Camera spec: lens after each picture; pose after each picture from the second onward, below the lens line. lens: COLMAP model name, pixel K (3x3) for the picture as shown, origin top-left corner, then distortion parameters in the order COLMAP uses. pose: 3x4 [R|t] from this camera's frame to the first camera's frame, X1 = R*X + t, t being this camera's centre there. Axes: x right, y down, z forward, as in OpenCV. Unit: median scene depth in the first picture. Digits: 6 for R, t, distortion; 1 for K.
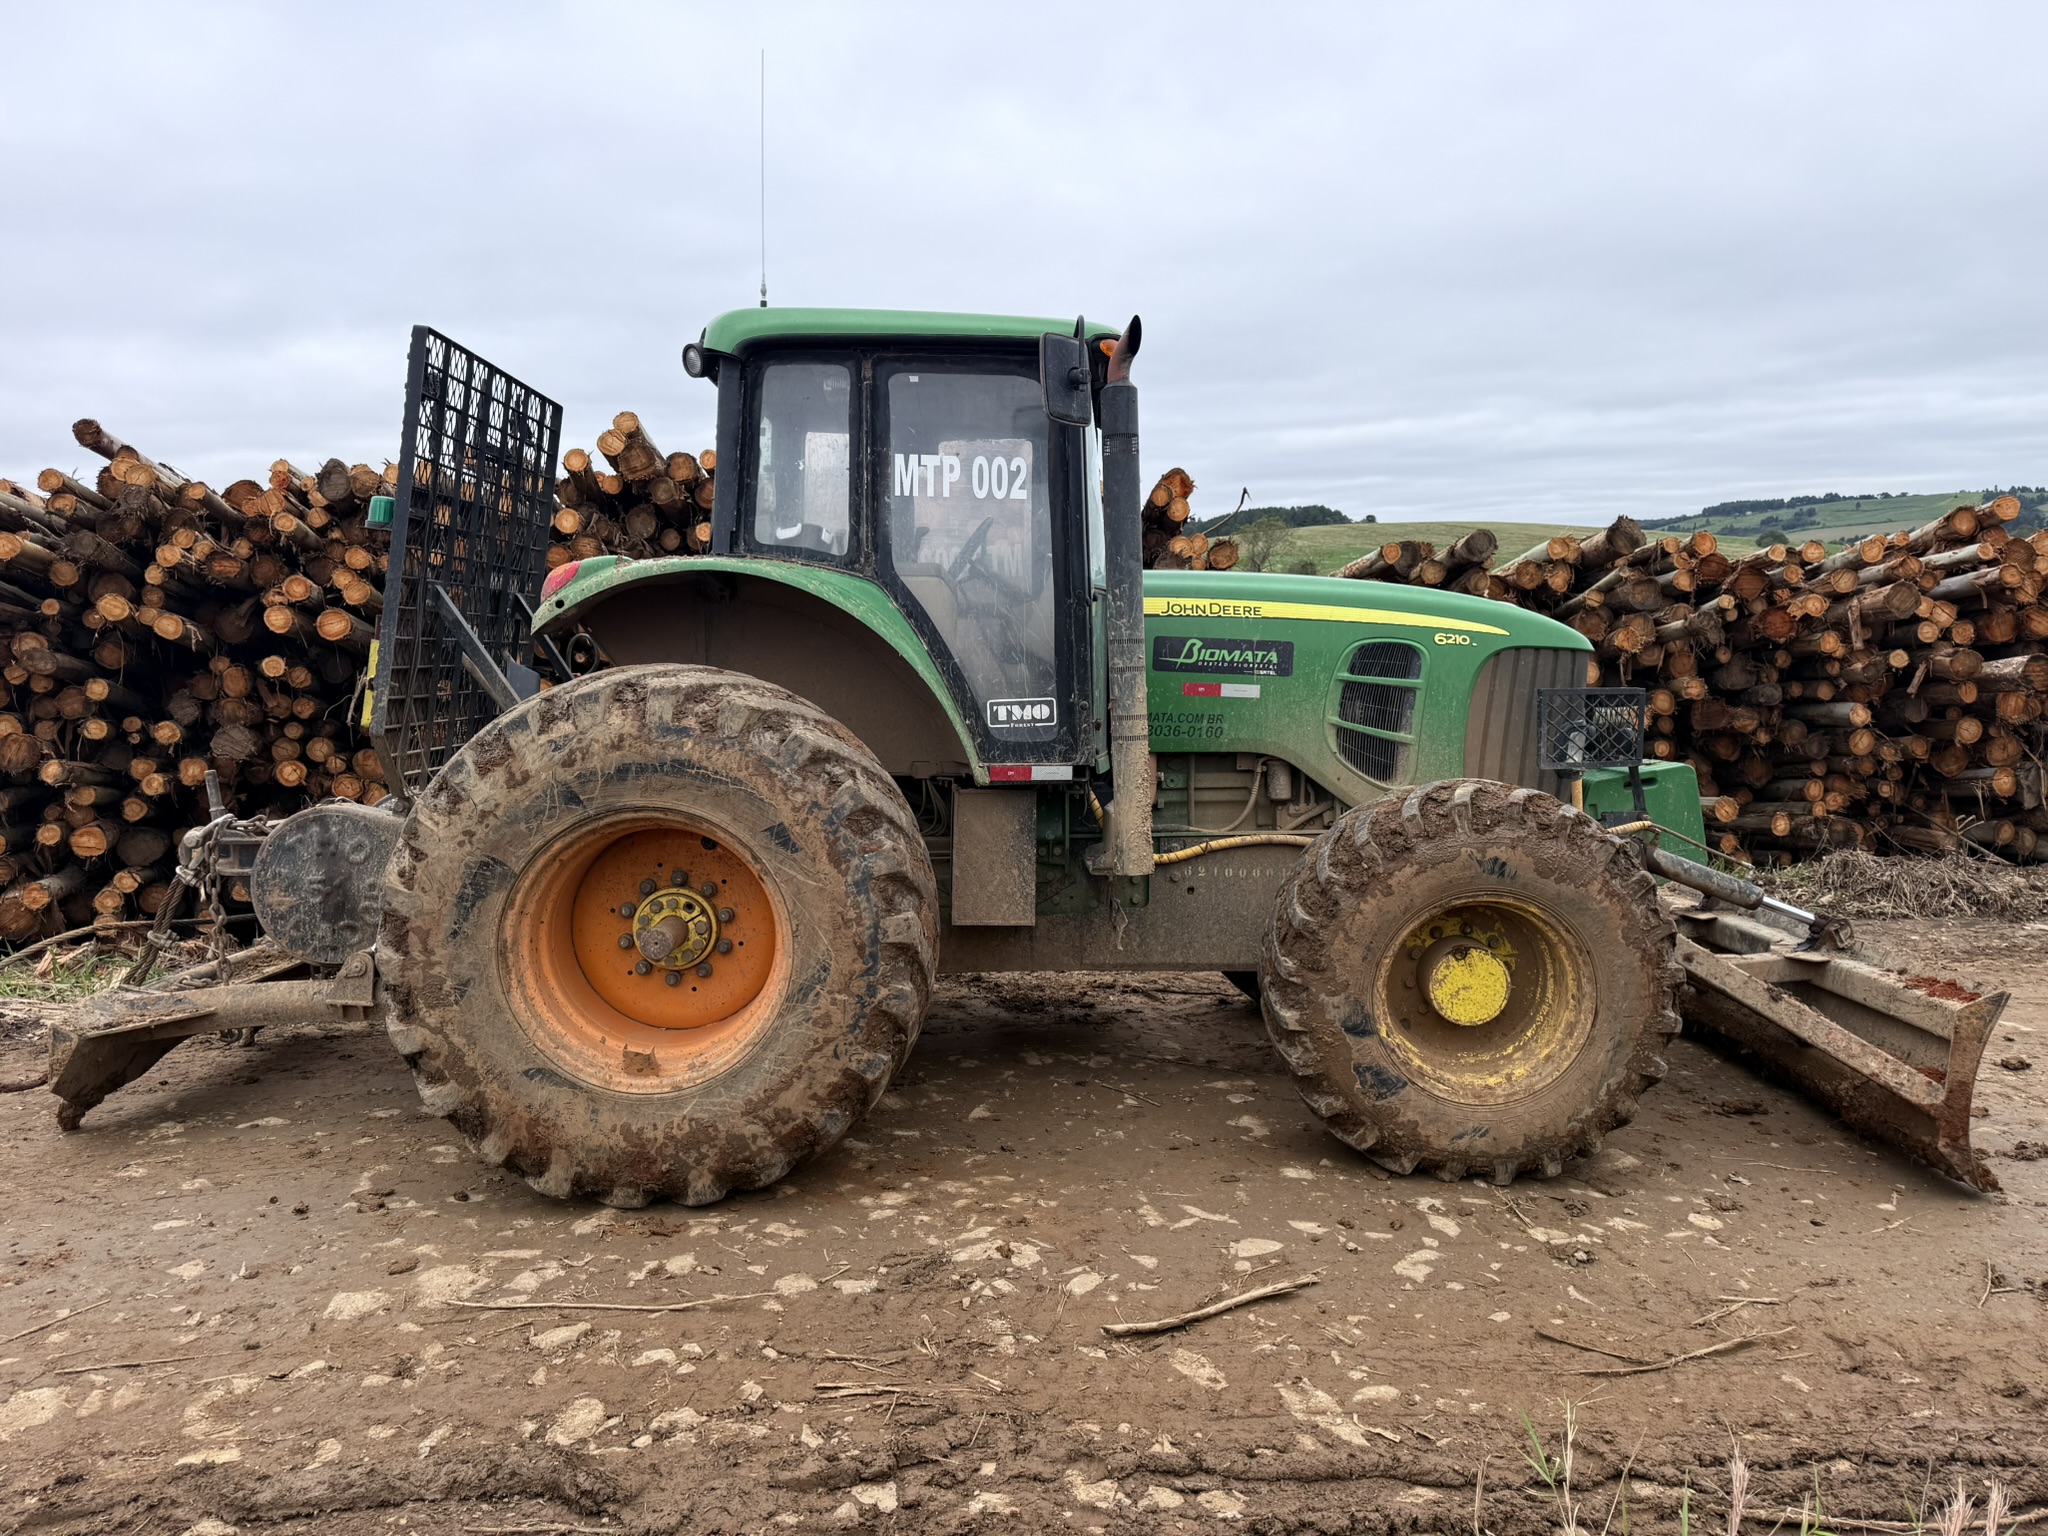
lens RADIAL K [[1448.0, 0, 1024.0], [0, 1448.0, 768.0], [0, 0, 1]] dist [0.163674, -0.354586]
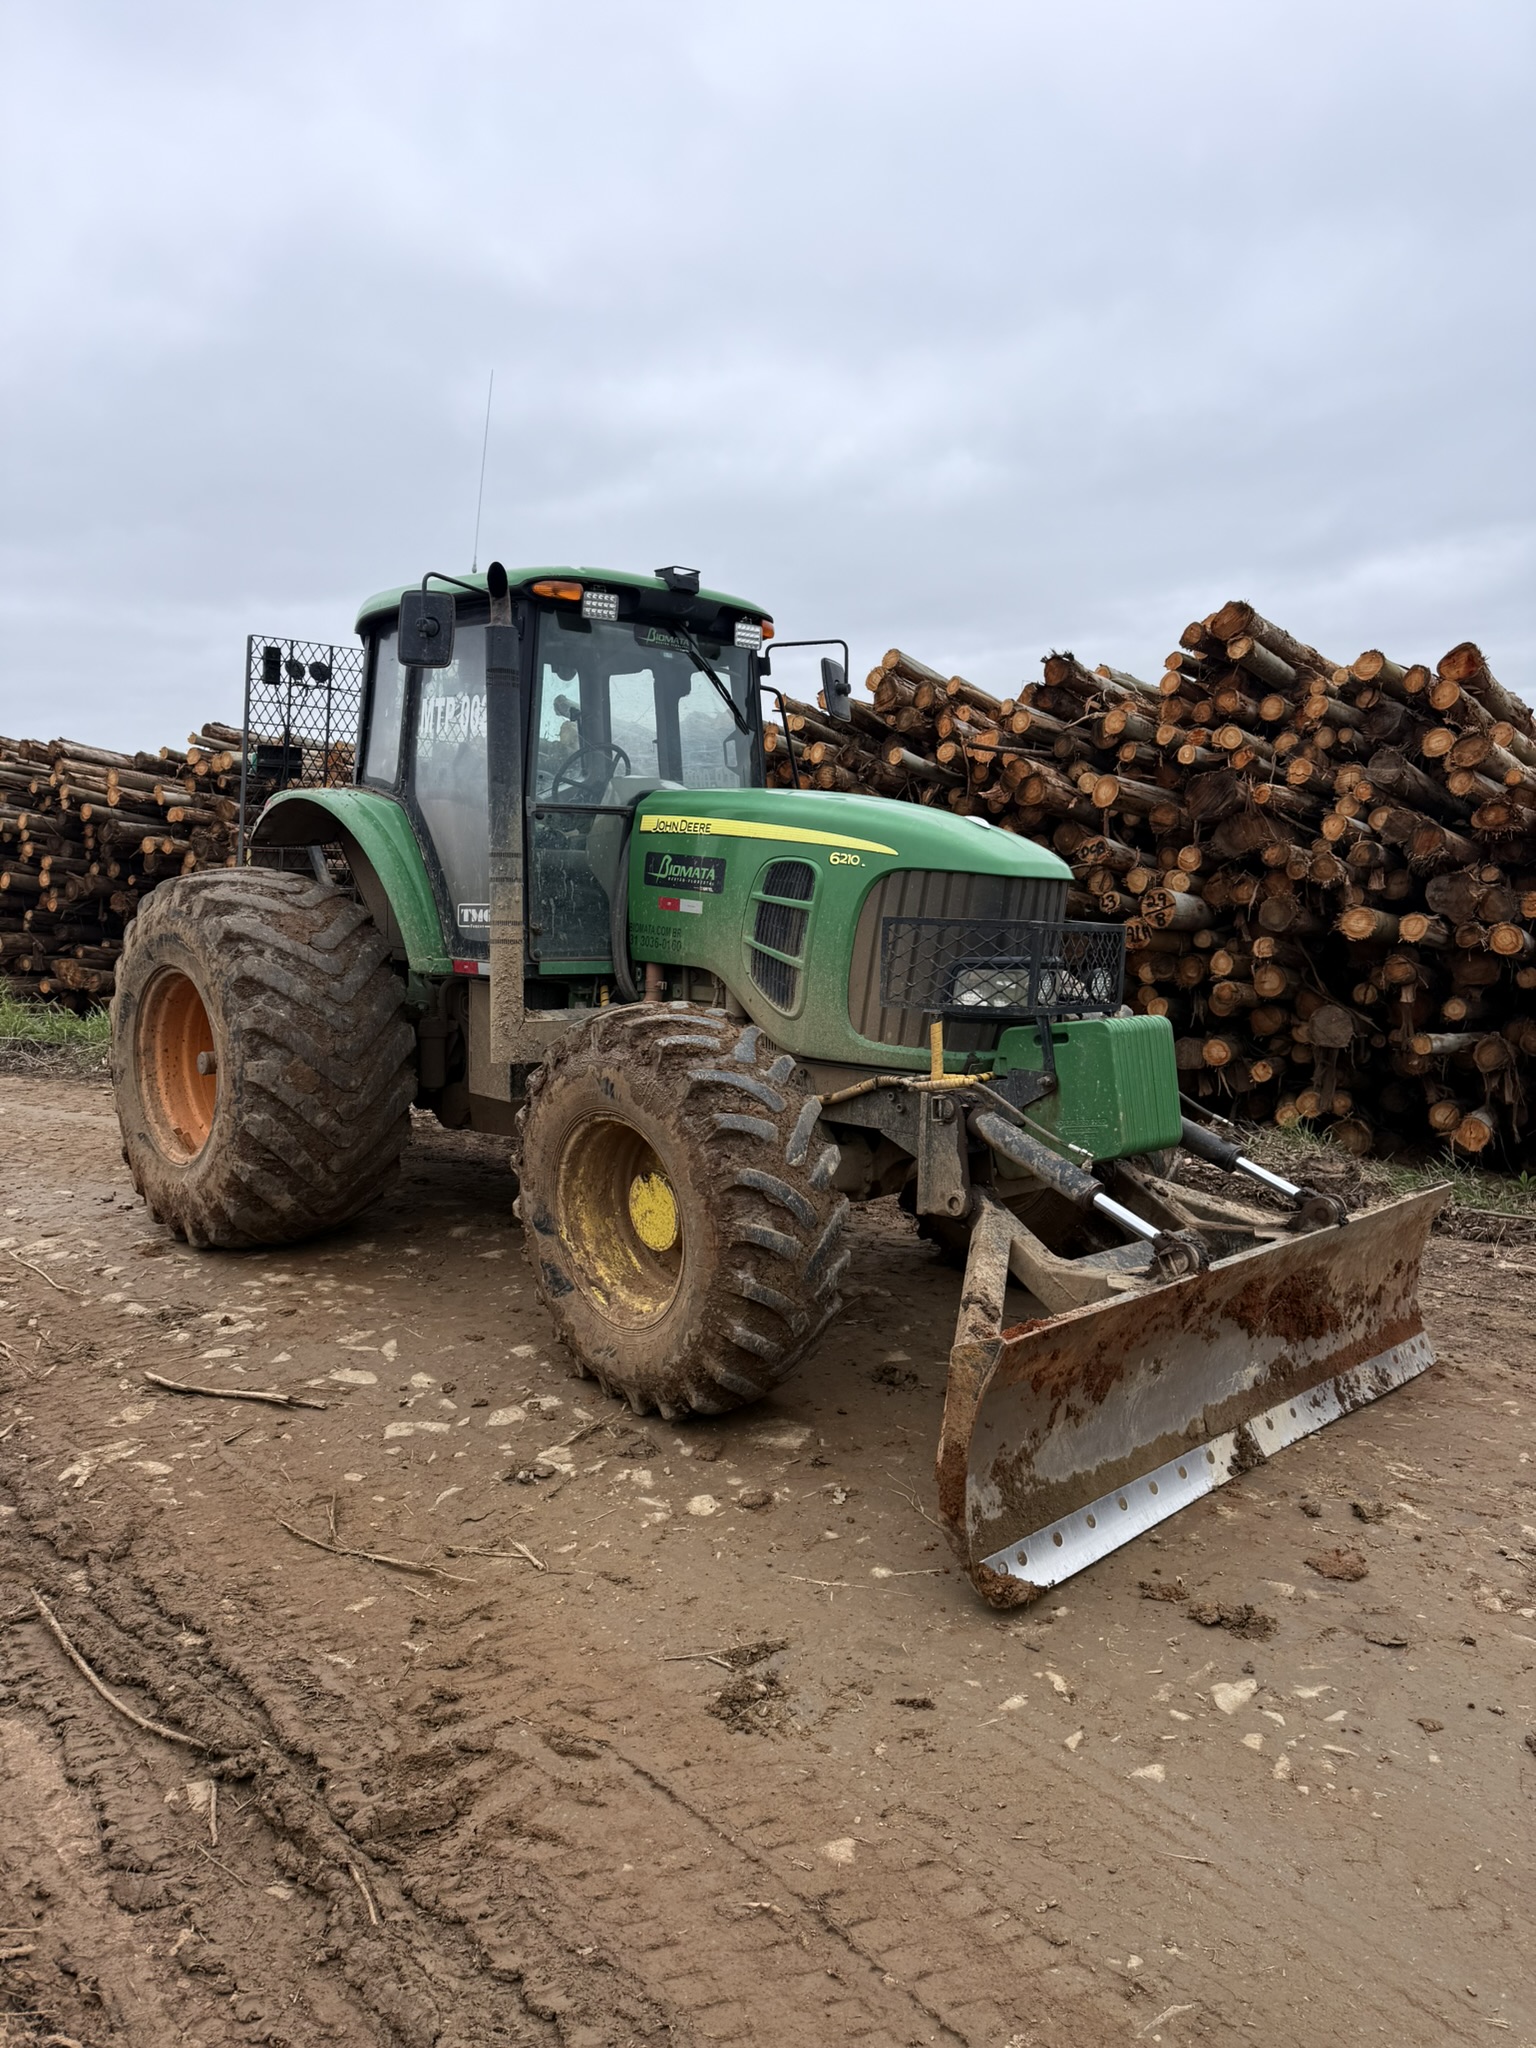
lens RADIAL K [[1448.0, 0, 768.0], [0, 1448.0, 1024.0], [0, 0, 1]] dist [0.163674, -0.354586]
pose [[0.676432, 0.094388, -0.730432, 1.108084], [-0.074022, 0.995445, 0.060085, -0.042539], [0.732776, 0.013425, 0.680338, 0.408862]]
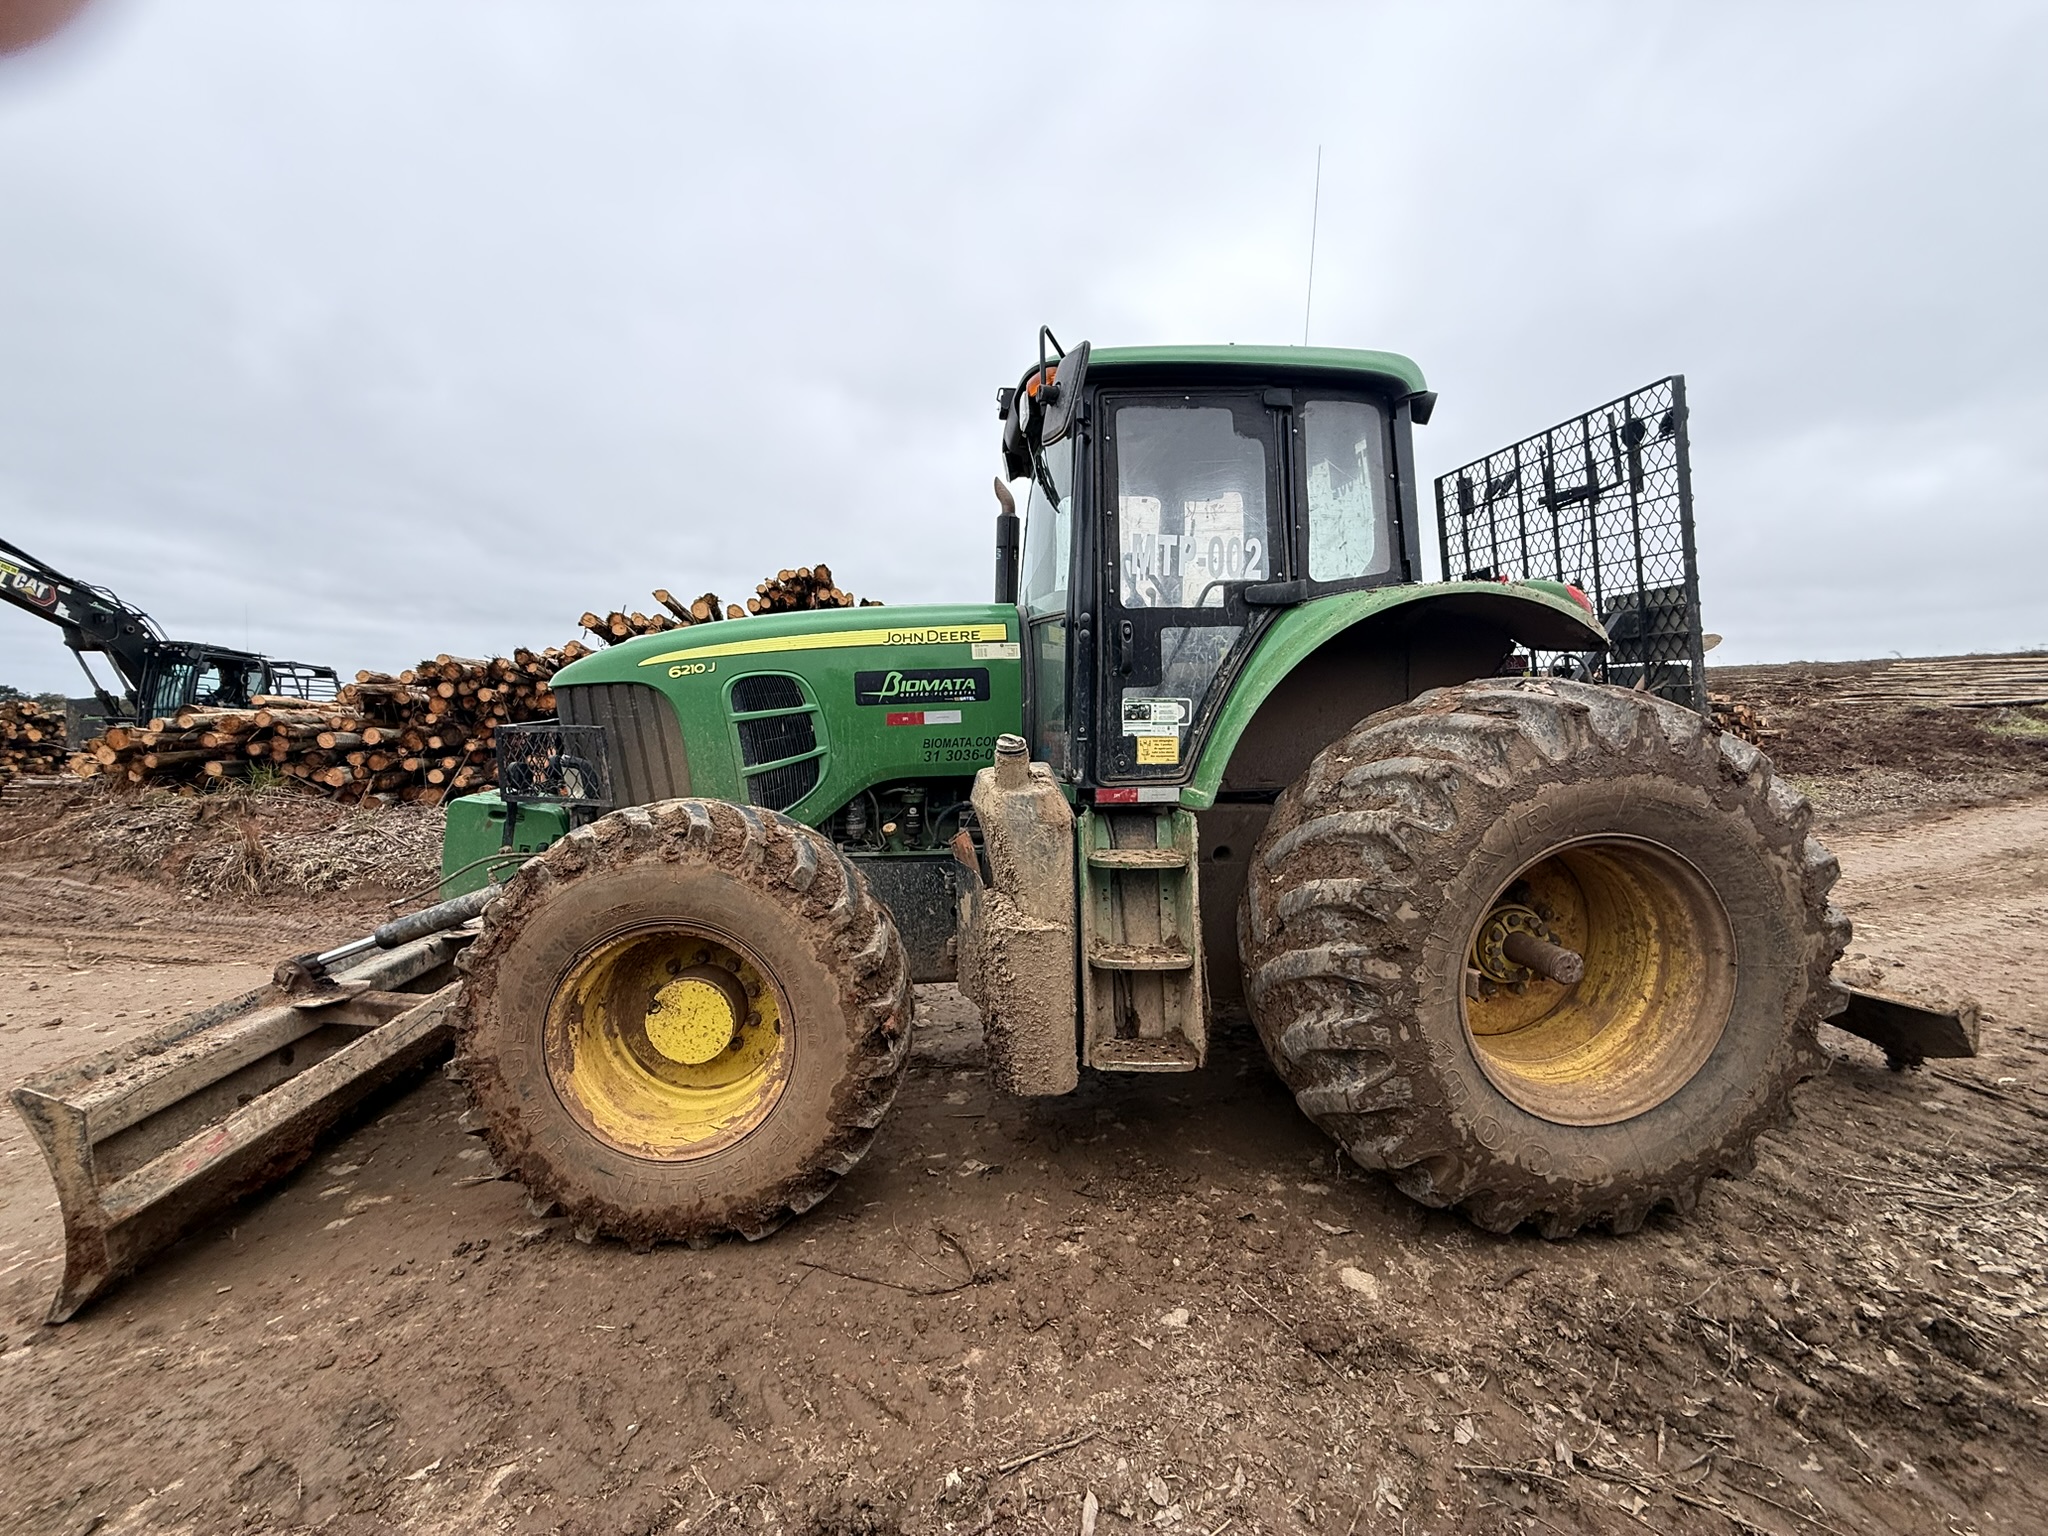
lens RADIAL K [[817.1, 0, 1024.0], [0, 817.1, 768.0], [0, 0, 1]] dist [-0.000365, -0.000036]
pose [[-0.999241, 0.019439, -0.033755, 0.085514], [0.014119, 0.988395, 0.151245, -0.126504], [0.036303, 0.150653, -0.987920, 1.870523]]
